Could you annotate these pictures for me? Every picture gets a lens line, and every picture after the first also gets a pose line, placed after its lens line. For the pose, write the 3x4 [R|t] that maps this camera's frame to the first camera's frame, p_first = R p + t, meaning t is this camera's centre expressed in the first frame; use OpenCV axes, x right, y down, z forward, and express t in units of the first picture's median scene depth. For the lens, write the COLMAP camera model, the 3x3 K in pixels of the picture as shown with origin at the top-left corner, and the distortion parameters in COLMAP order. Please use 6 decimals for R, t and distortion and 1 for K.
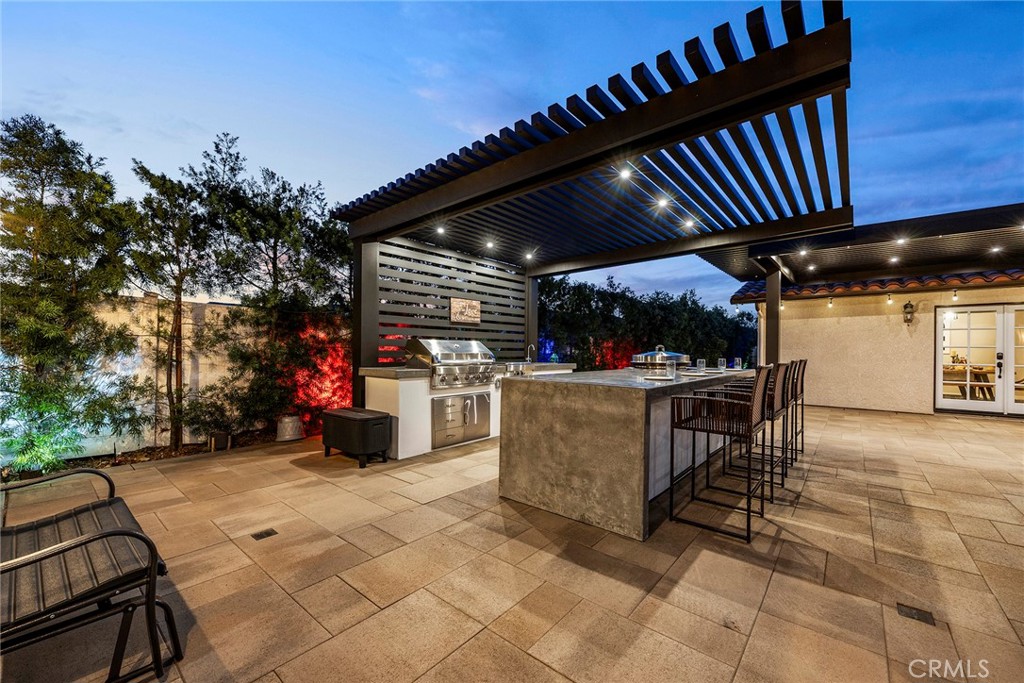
lens RADIAL K [[406.4, 0, 538.0], [0, 406.4, 335.3], [0, 0, 1]] dist [0.000127, 0.000131]
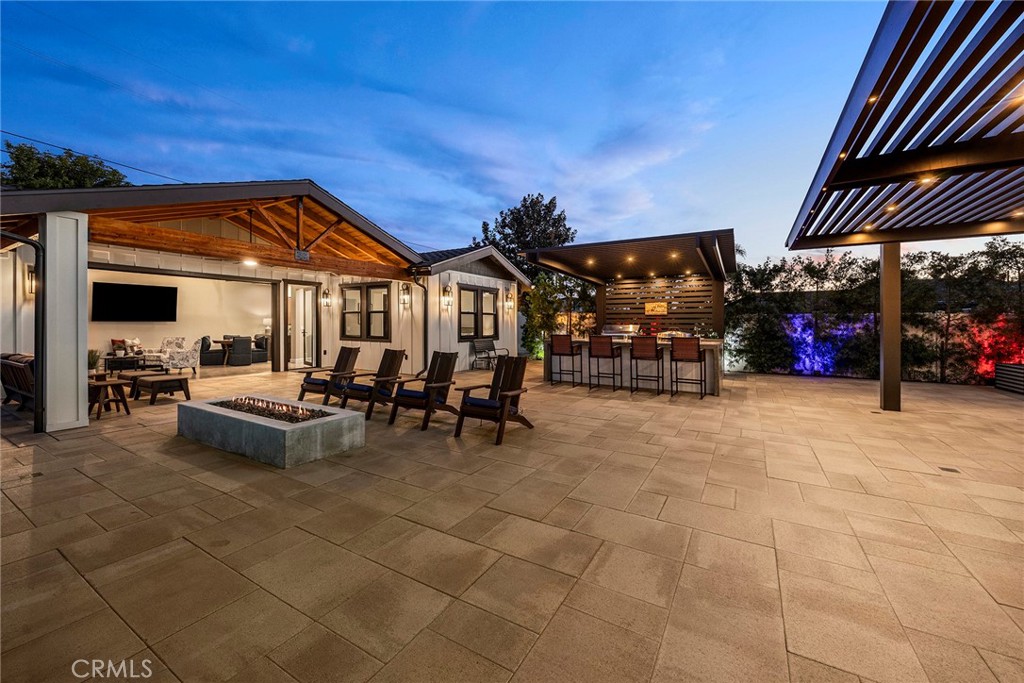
lens RADIAL K [[408.2, 0, 489.2], [0, 408.2, 316.6], [0, 0, 1]] dist [-0.001160, -0.000107]
pose [[0.103722, -0.020613, -0.994393, 2.048445], [0.030406, 0.999384, -0.017545, -0.018622], [0.994141, -0.028416, 0.104285, 0.060061]]
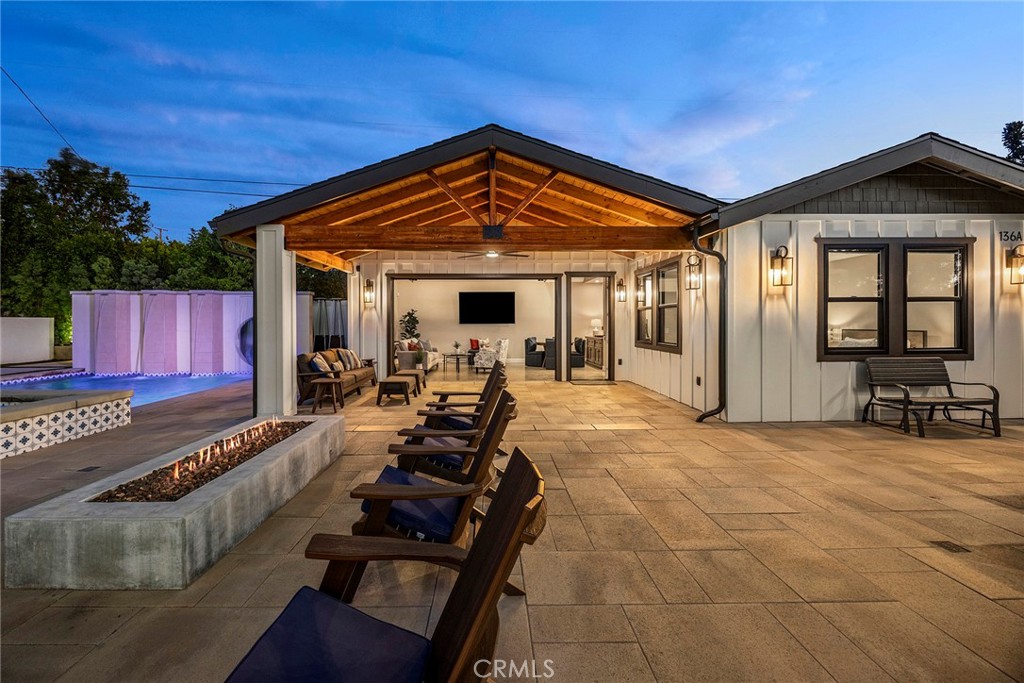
lens RADIAL K [[399.7, 0, 501.5], [0, 399.7, 323.8], [0, 0, 1]] dist [-0.000878, 0.000038]
pose [[-0.768431, -0.003541, -0.639923, 1.076607], [0.022599, 0.999211, -0.032666, -0.003426], [0.639534, -0.039563, -0.767745, 0.415446]]
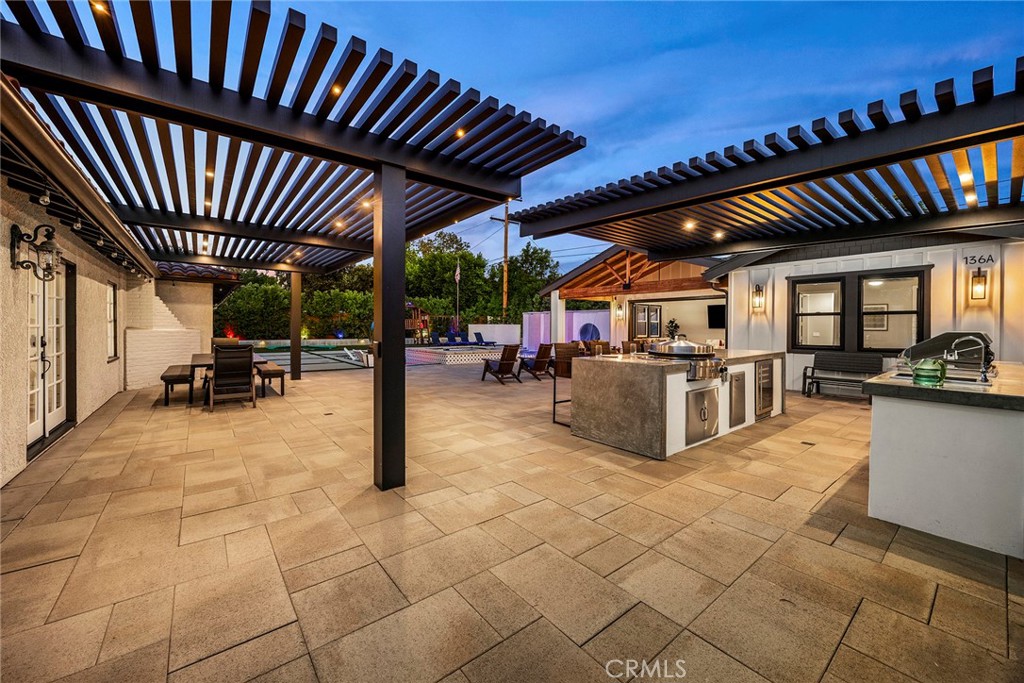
lens RADIAL K [[397.3, 0, 506.4], [0, 397.3, 335.0], [0, 0, 1]] dist [-0.001317, 0.000090]
pose [[-0.970532, -0.018675, 0.240246, 0.487840], [-0.022955, 0.999624, -0.015029, 0.056699], [-0.239874, -0.020101, -0.970596, 2.138879]]
